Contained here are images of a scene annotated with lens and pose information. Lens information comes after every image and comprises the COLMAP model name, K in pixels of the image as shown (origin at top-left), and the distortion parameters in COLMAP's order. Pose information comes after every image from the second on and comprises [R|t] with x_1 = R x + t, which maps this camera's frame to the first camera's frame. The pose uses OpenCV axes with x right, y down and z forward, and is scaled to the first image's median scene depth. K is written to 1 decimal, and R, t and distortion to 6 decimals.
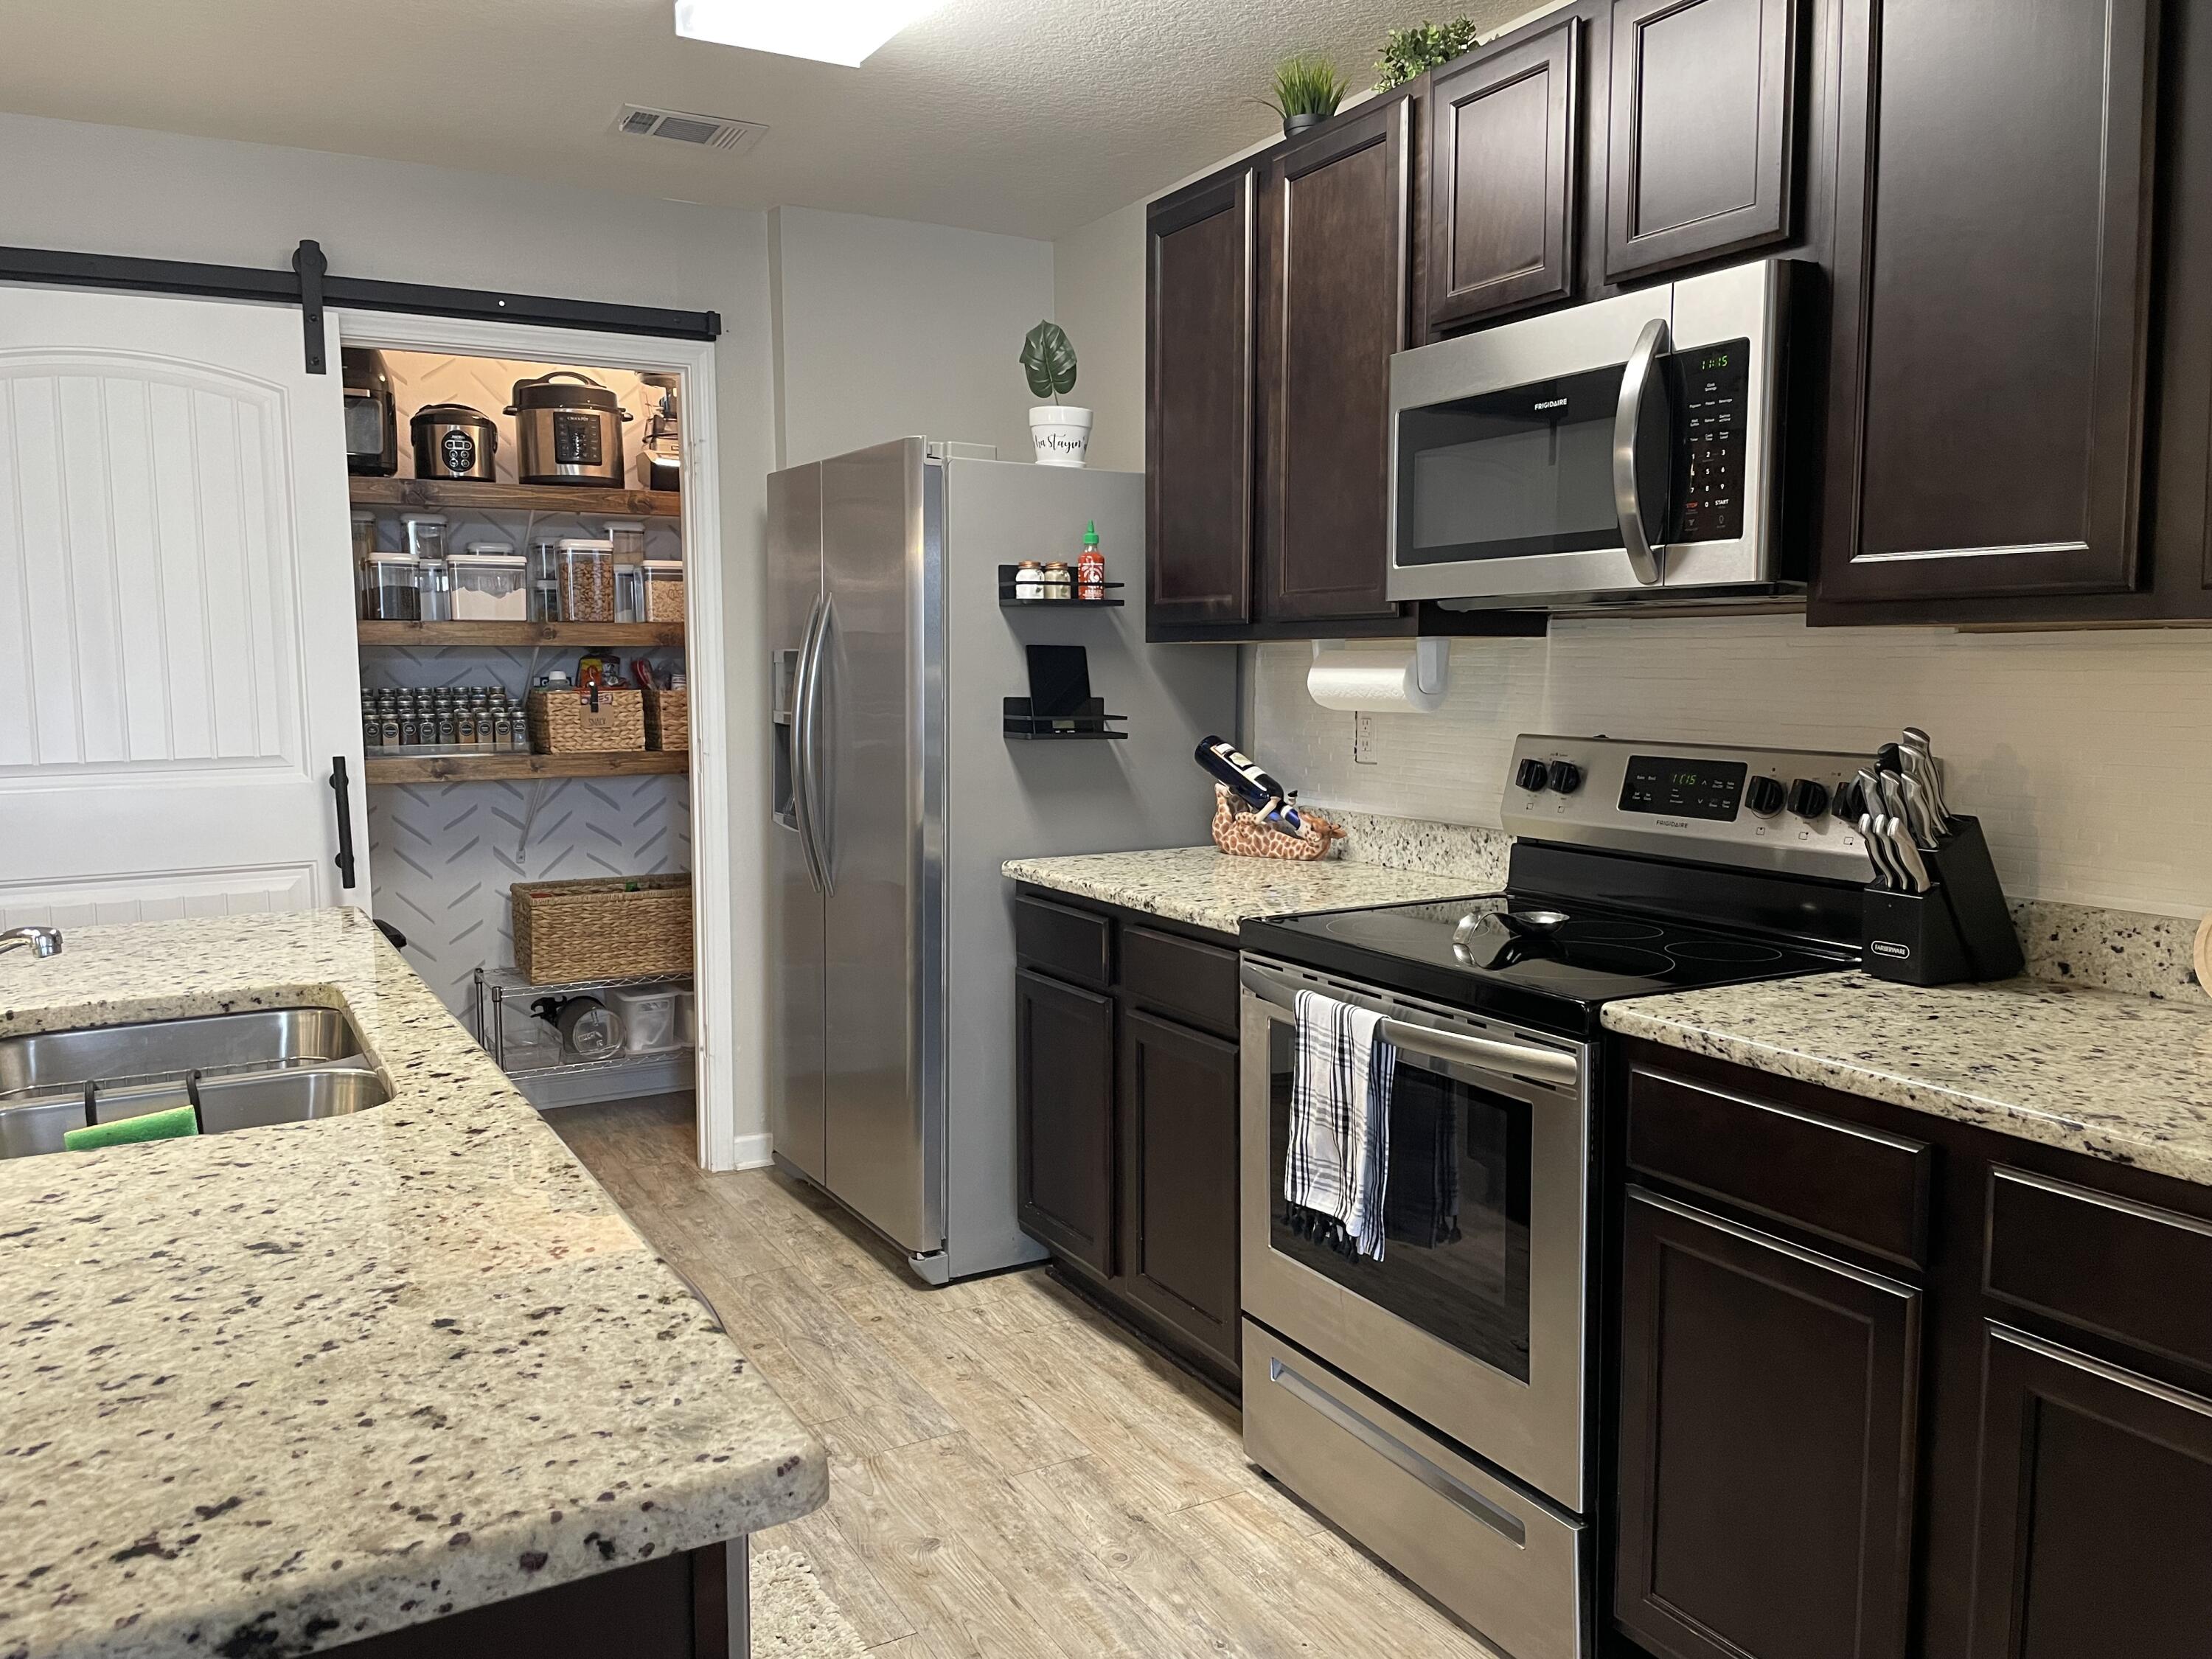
lens RADIAL K [[1677.4, 0, 1103.2], [0, 1677.4, 827.8], [0, 0, 1]] dist [0.039916, -0.021751]
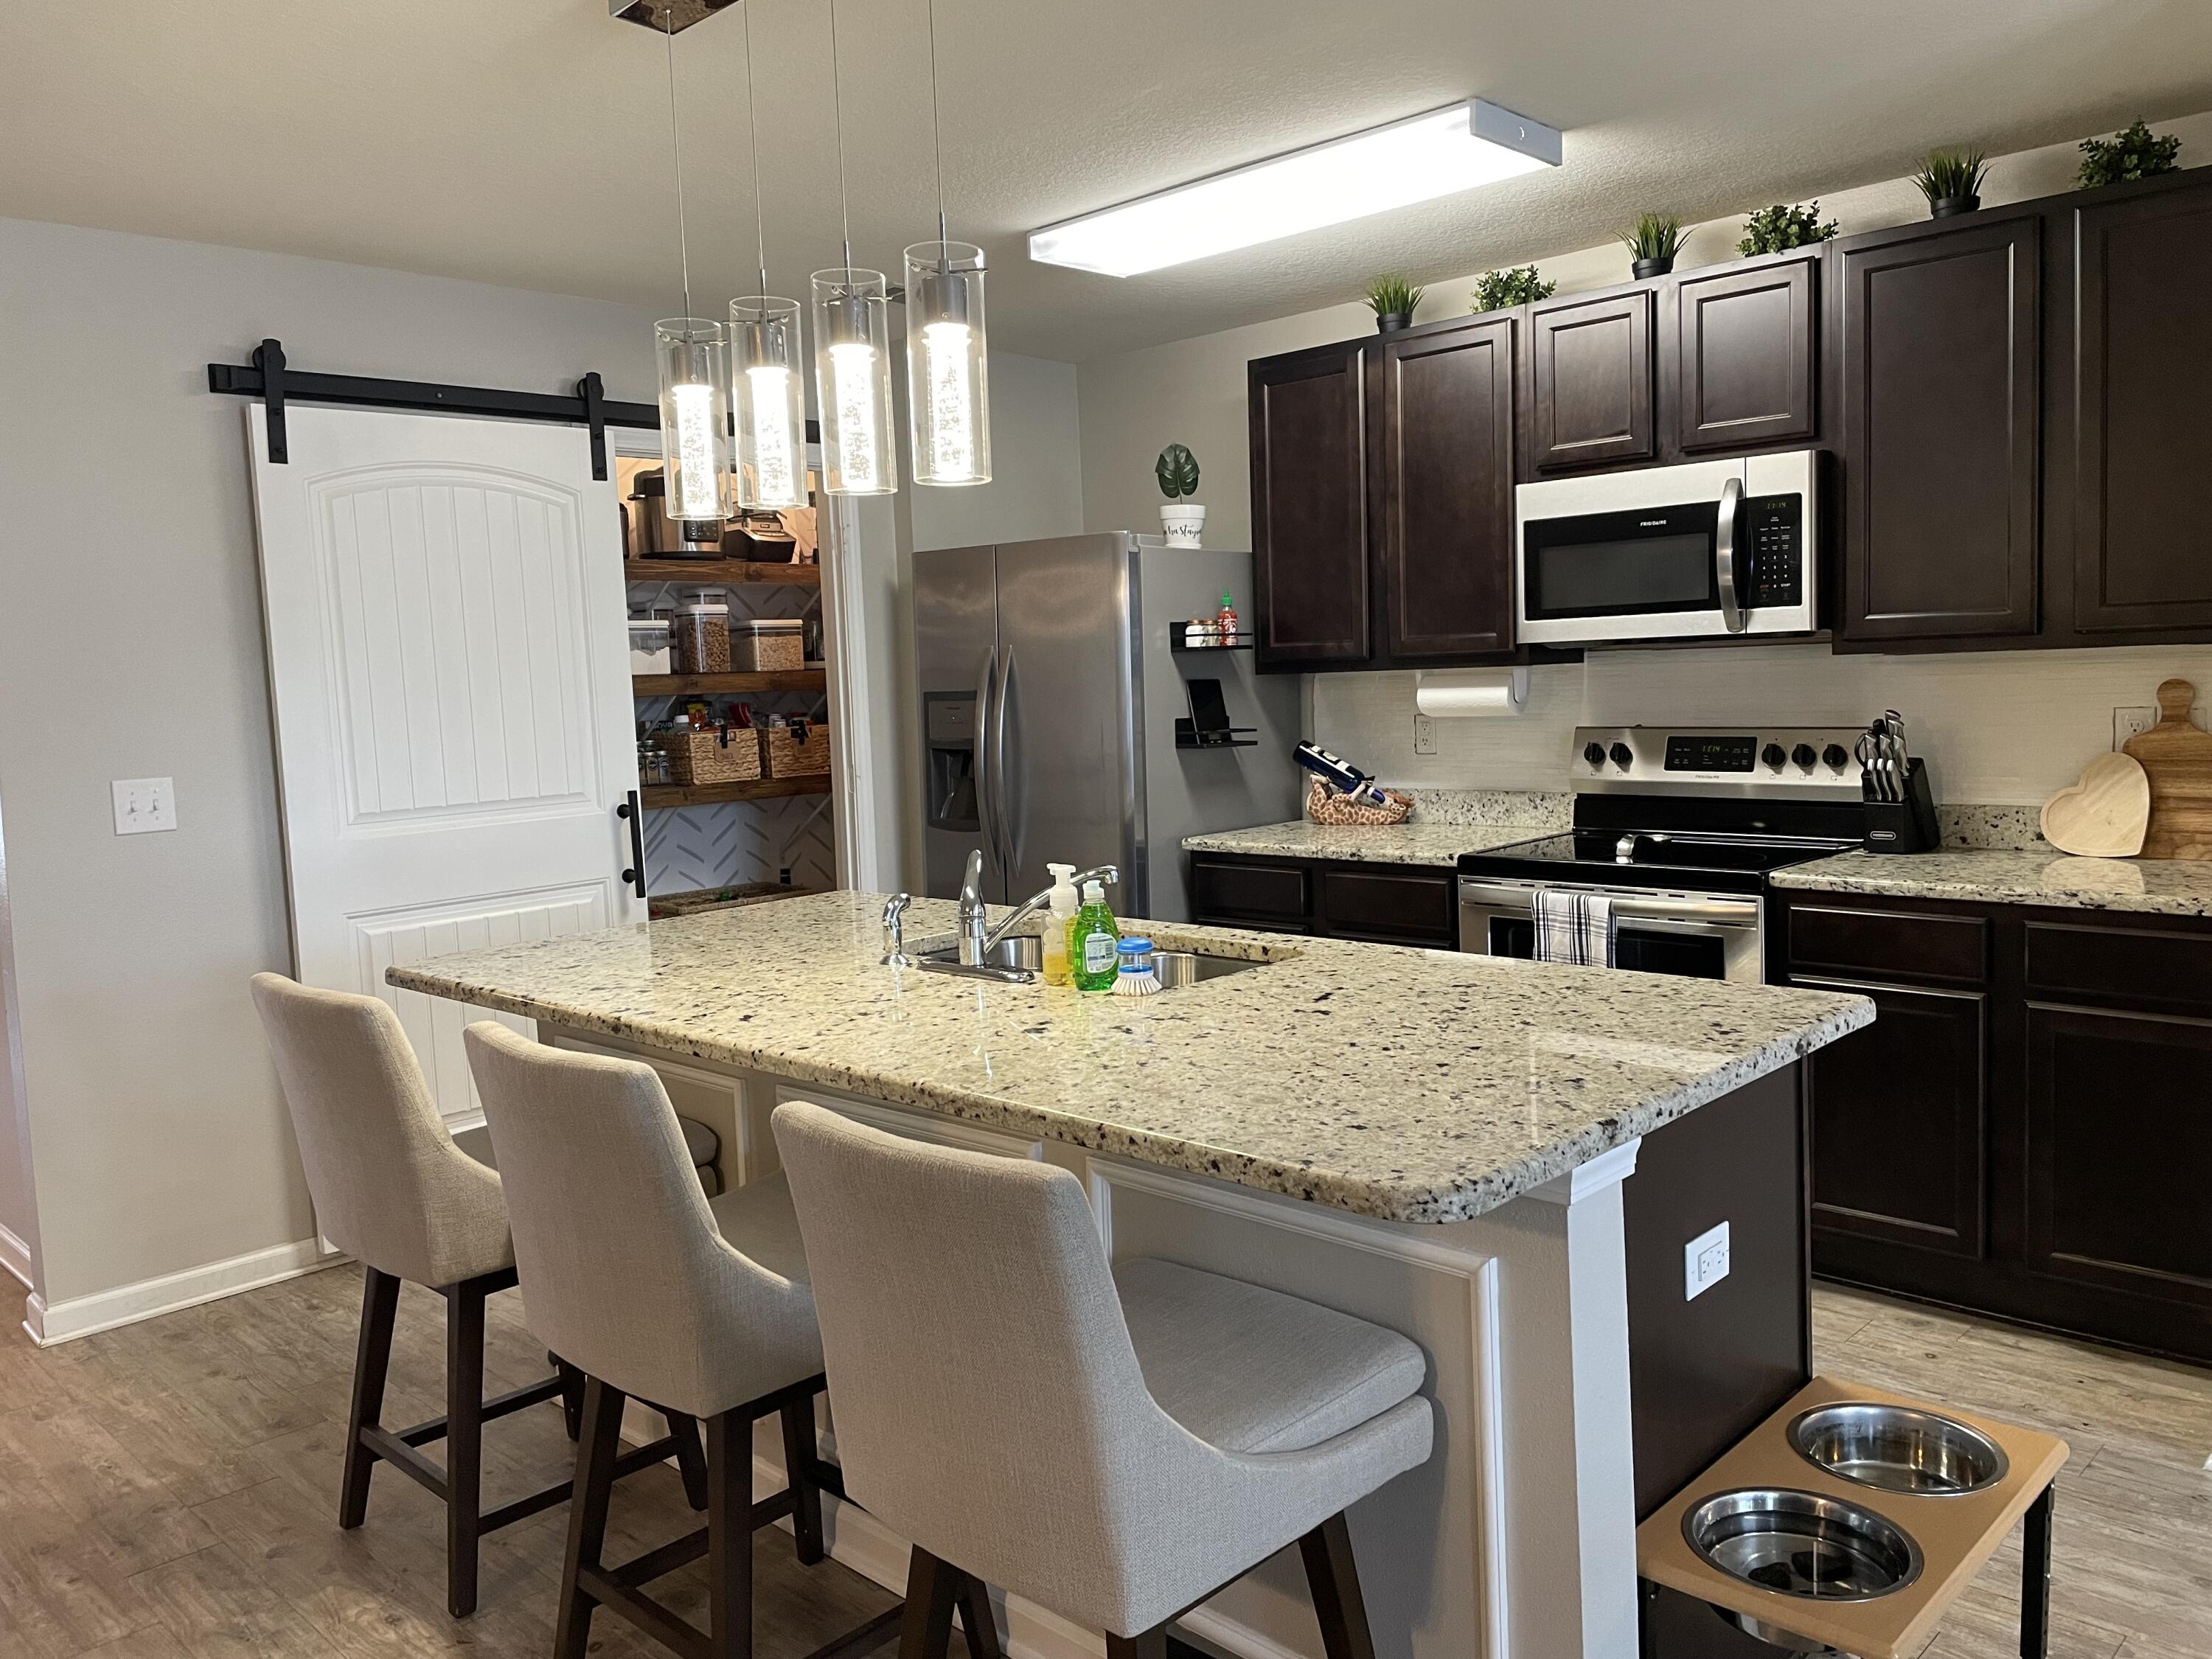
lens RADIAL K [[1677.4, 0, 1111.5], [0, 1677.4, 819.9], [0, 0, 1]] dist [0.039916, -0.021751]
pose [[0.956387, -0.058072, 0.286272, -0.596562], [0.063077, 0.997974, -0.008284, 0.014297], [-0.285211, 0.025980, 0.958113, -0.340907]]
